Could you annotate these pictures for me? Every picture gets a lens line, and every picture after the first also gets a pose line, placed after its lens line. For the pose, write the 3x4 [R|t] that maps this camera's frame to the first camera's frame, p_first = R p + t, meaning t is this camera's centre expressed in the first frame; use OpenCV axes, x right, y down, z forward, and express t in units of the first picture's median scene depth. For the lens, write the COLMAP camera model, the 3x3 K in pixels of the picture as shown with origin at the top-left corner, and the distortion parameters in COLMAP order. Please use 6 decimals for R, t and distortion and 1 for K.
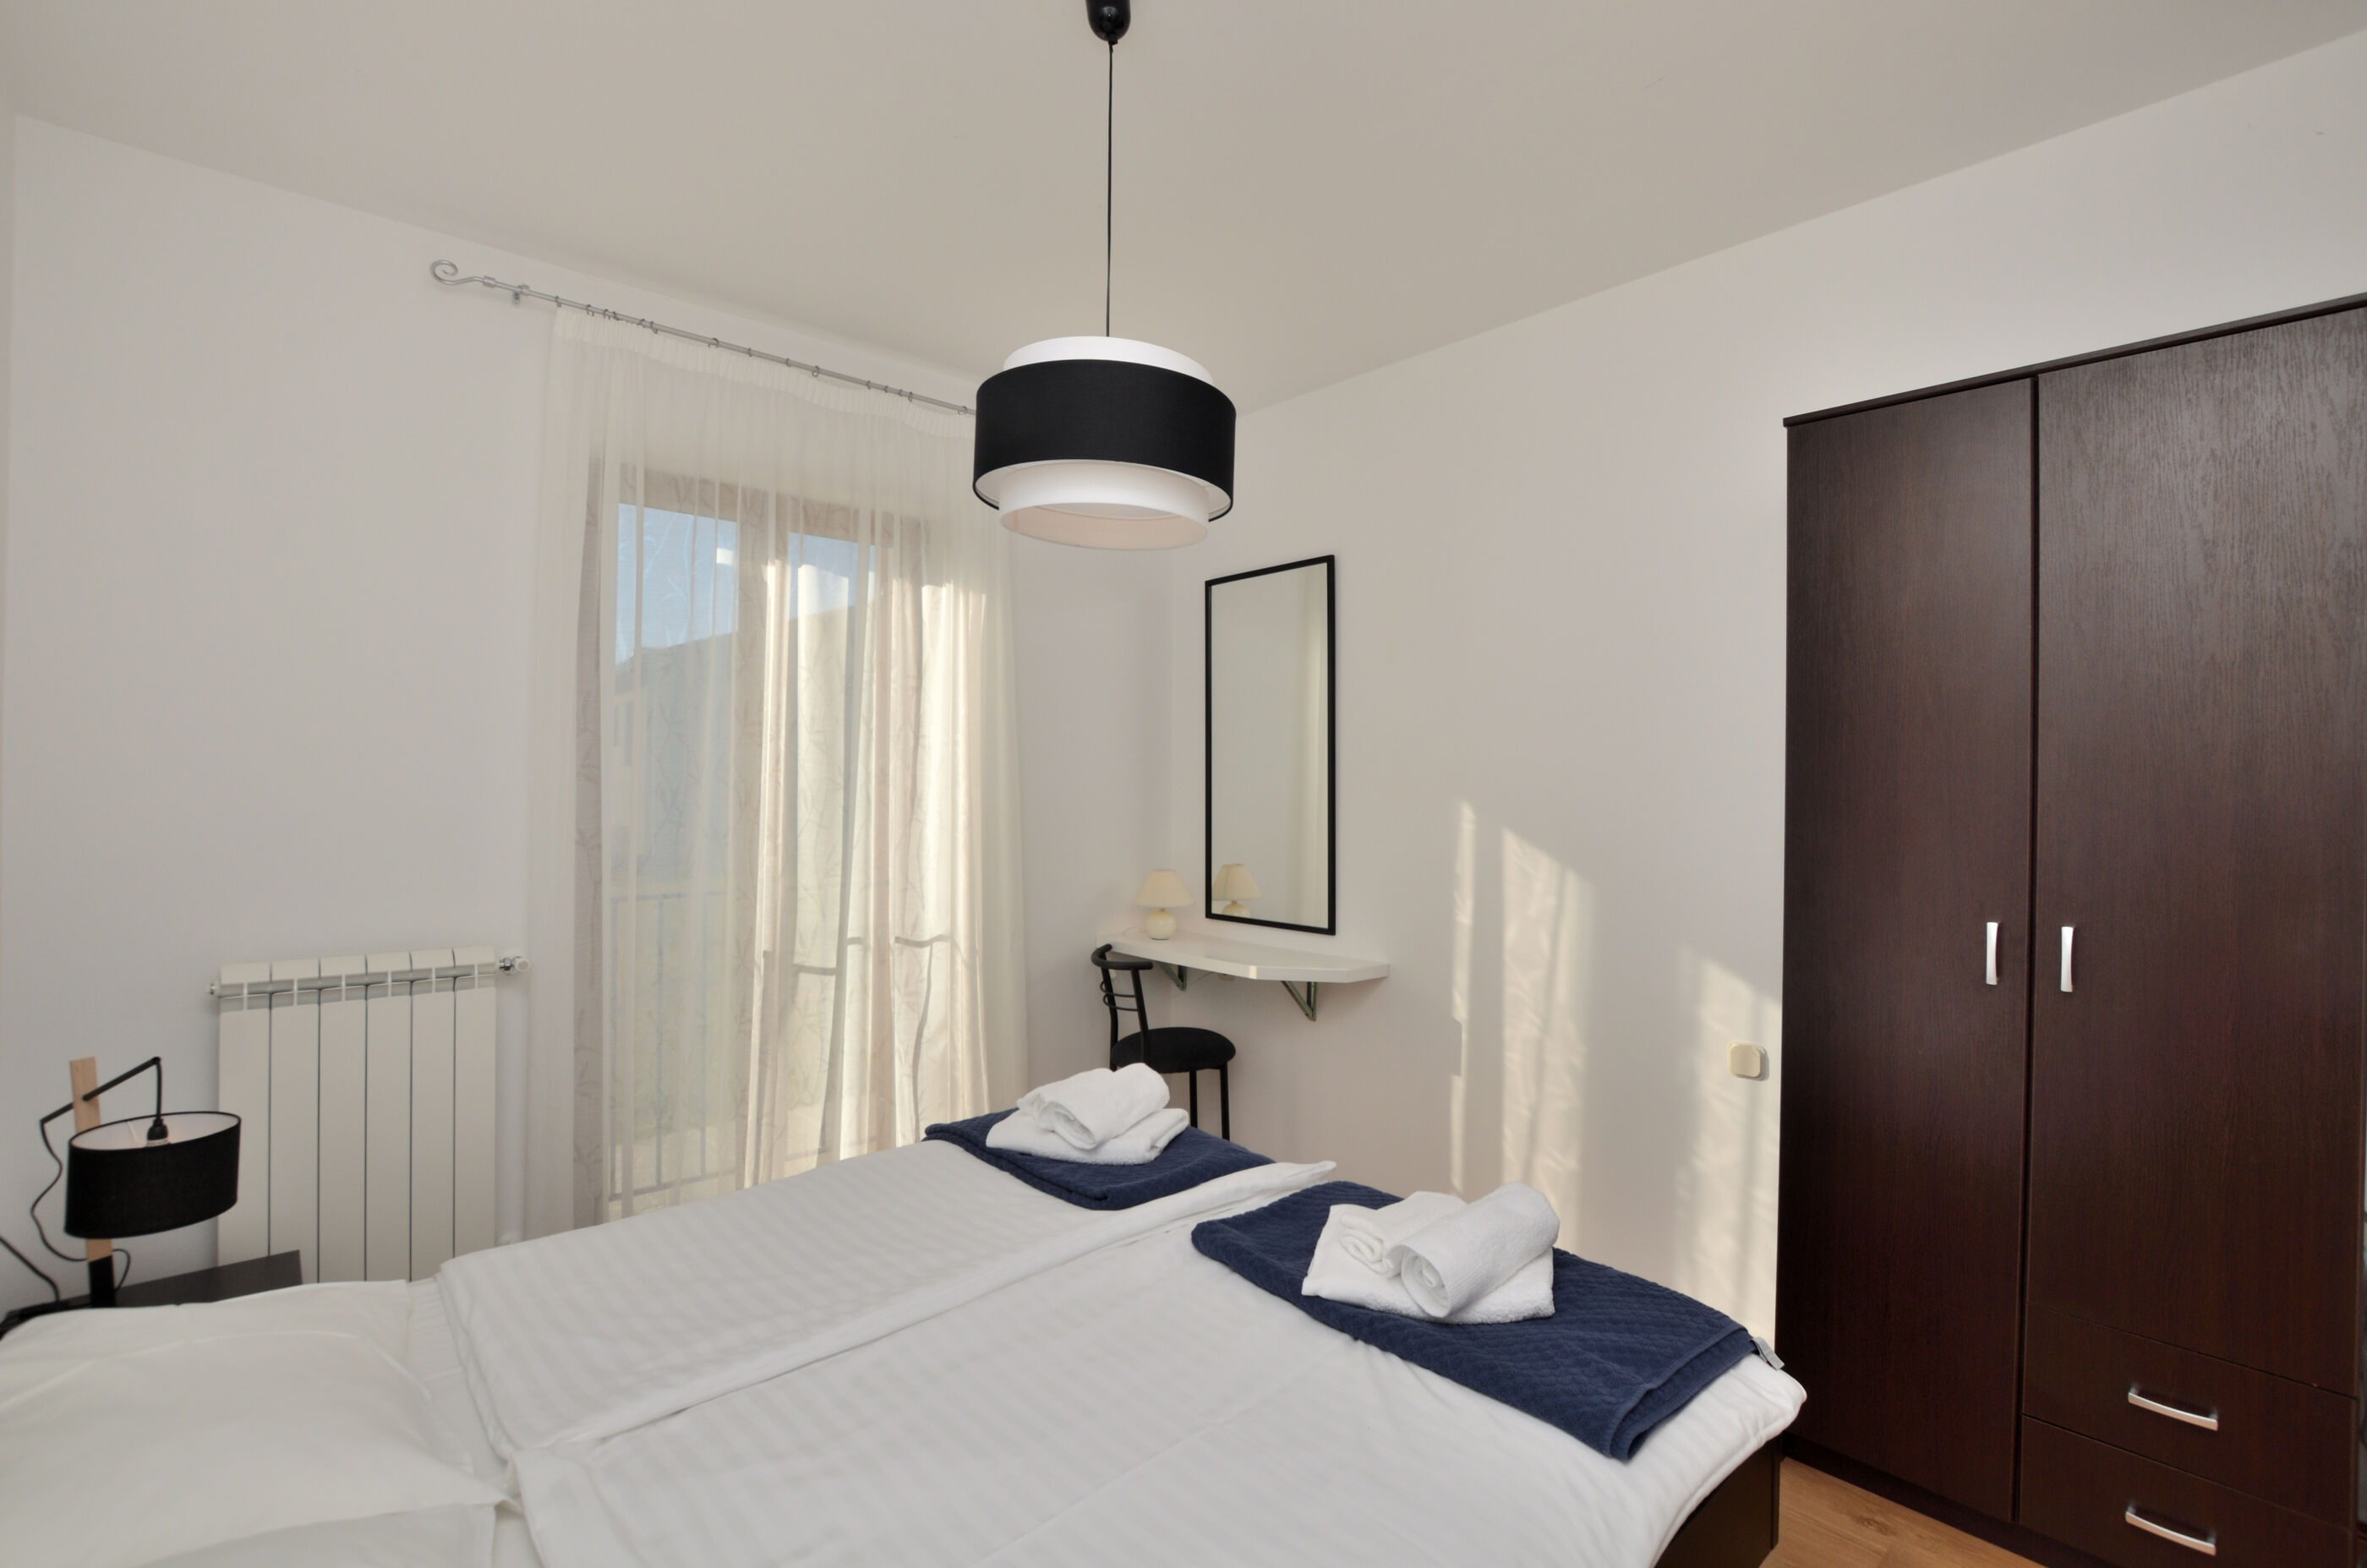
lens RADIAL K [[1070.9, 0, 1196.4], [0, 1070.9, 786.8], [0, 0, 1]] dist [0.000315, -0.018496]
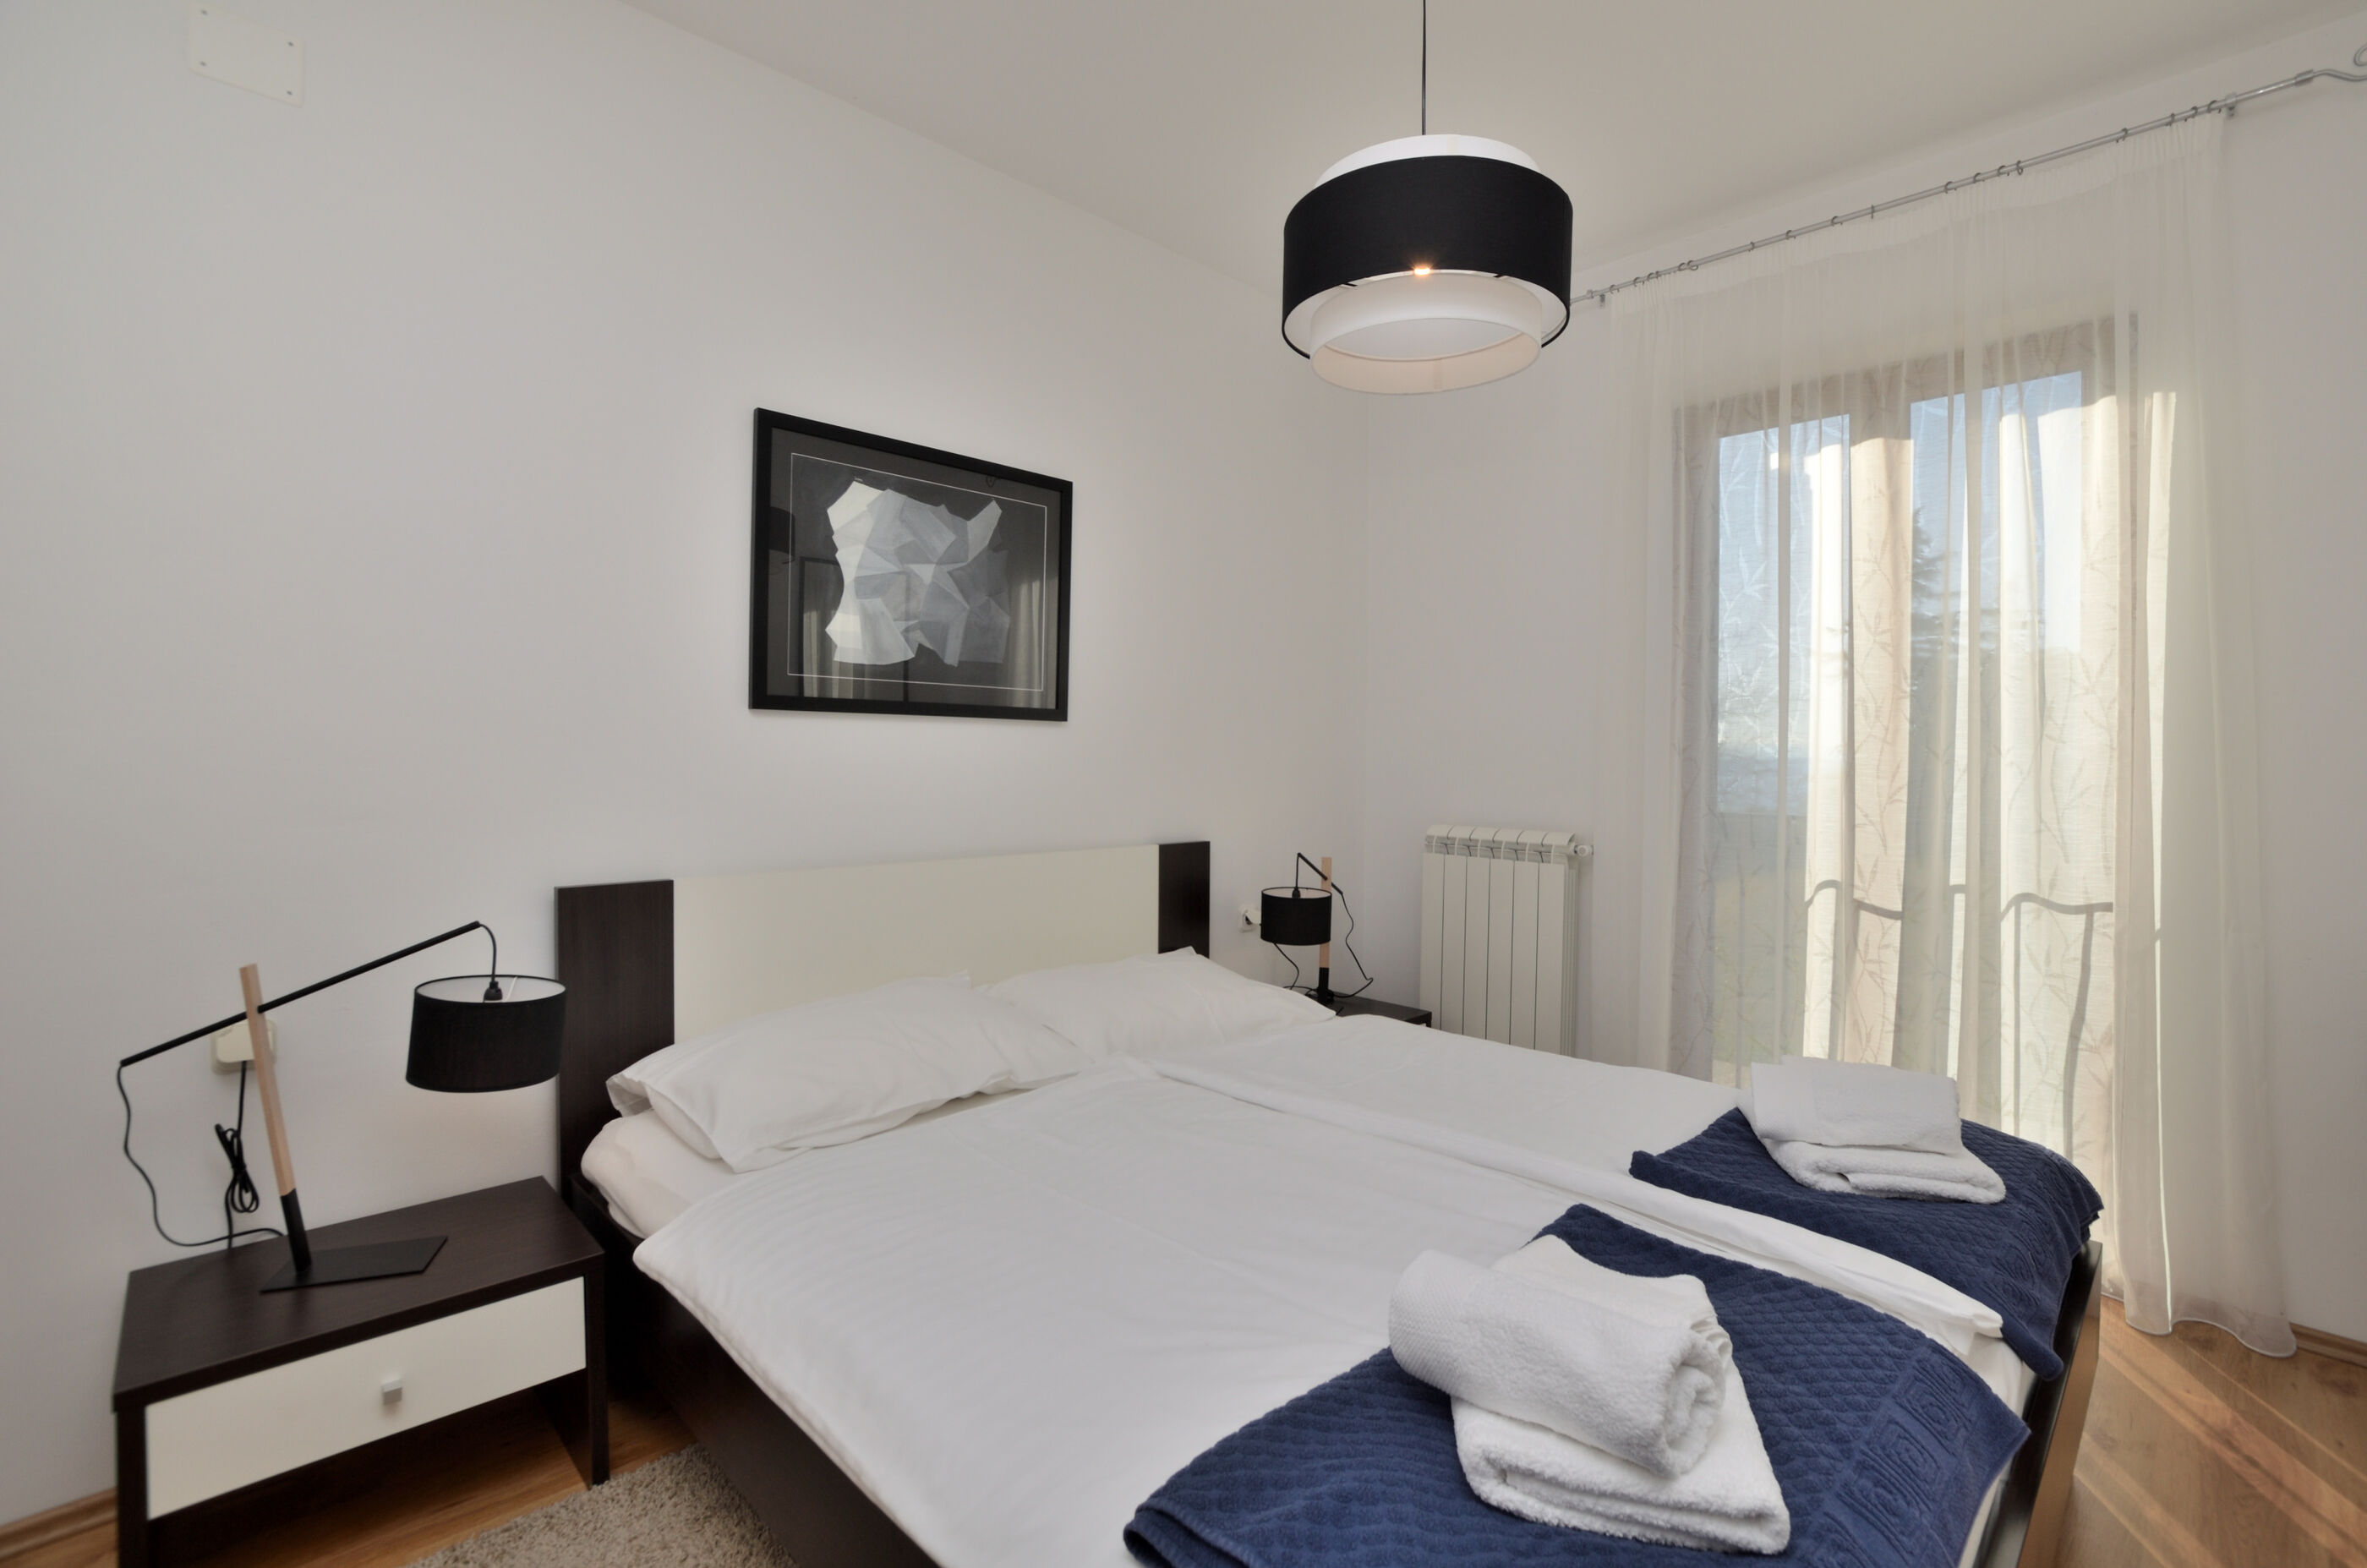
lens RADIAL K [[1046.1, 0, 1206.0], [0, 1046.1, 775.9], [0, 0, 1]] dist [-0.036317, 0.008052]
pose [[0.052026, 0.018133, -0.998481, 0.438312], [-0.003124, 0.999833, 0.017995, 0.050388], [0.998641, 0.002183, 0.052074, 0.418916]]
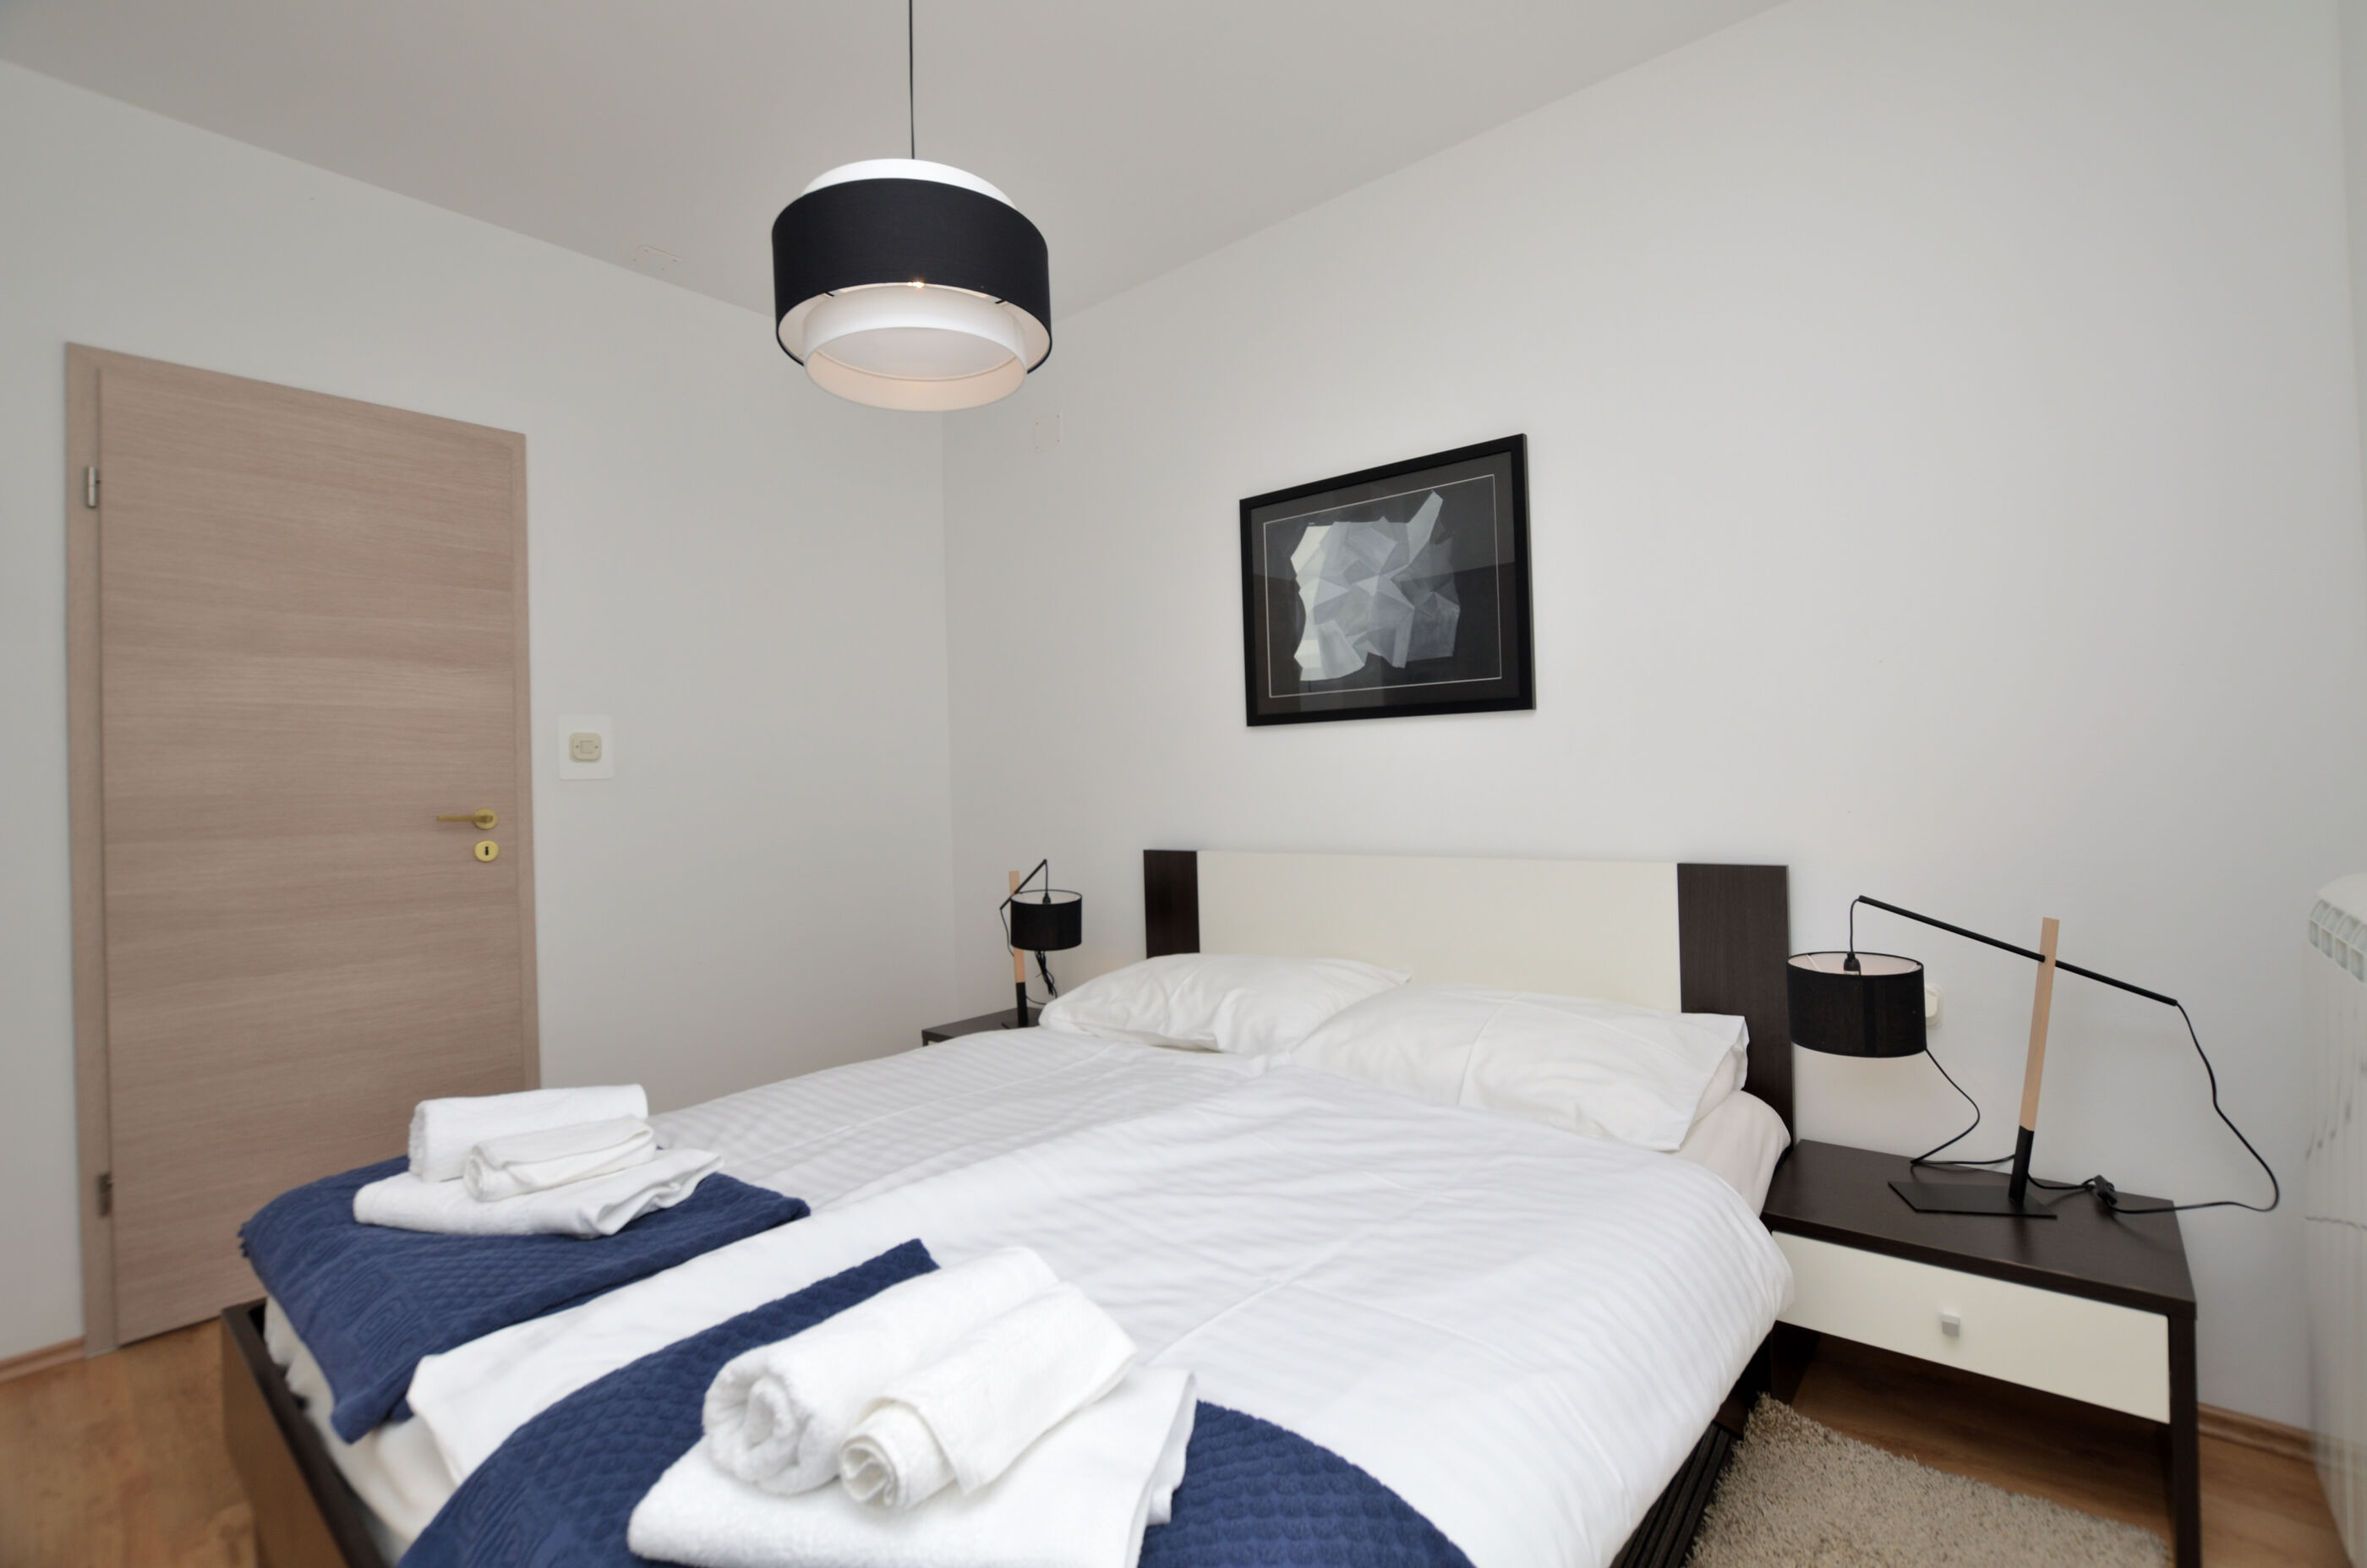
lens RADIAL K [[1045.4, 0, 1205.5], [0, 1045.4, 774.6], [0, 0, 1]] dist [-0.029670, 0.001712]
pose [[-0.987744, 0.026136, -0.153881, -0.107262], [0.027905, 0.999567, -0.009347, 0.069259], [0.153570, -0.013527, -0.988045, 1.075691]]
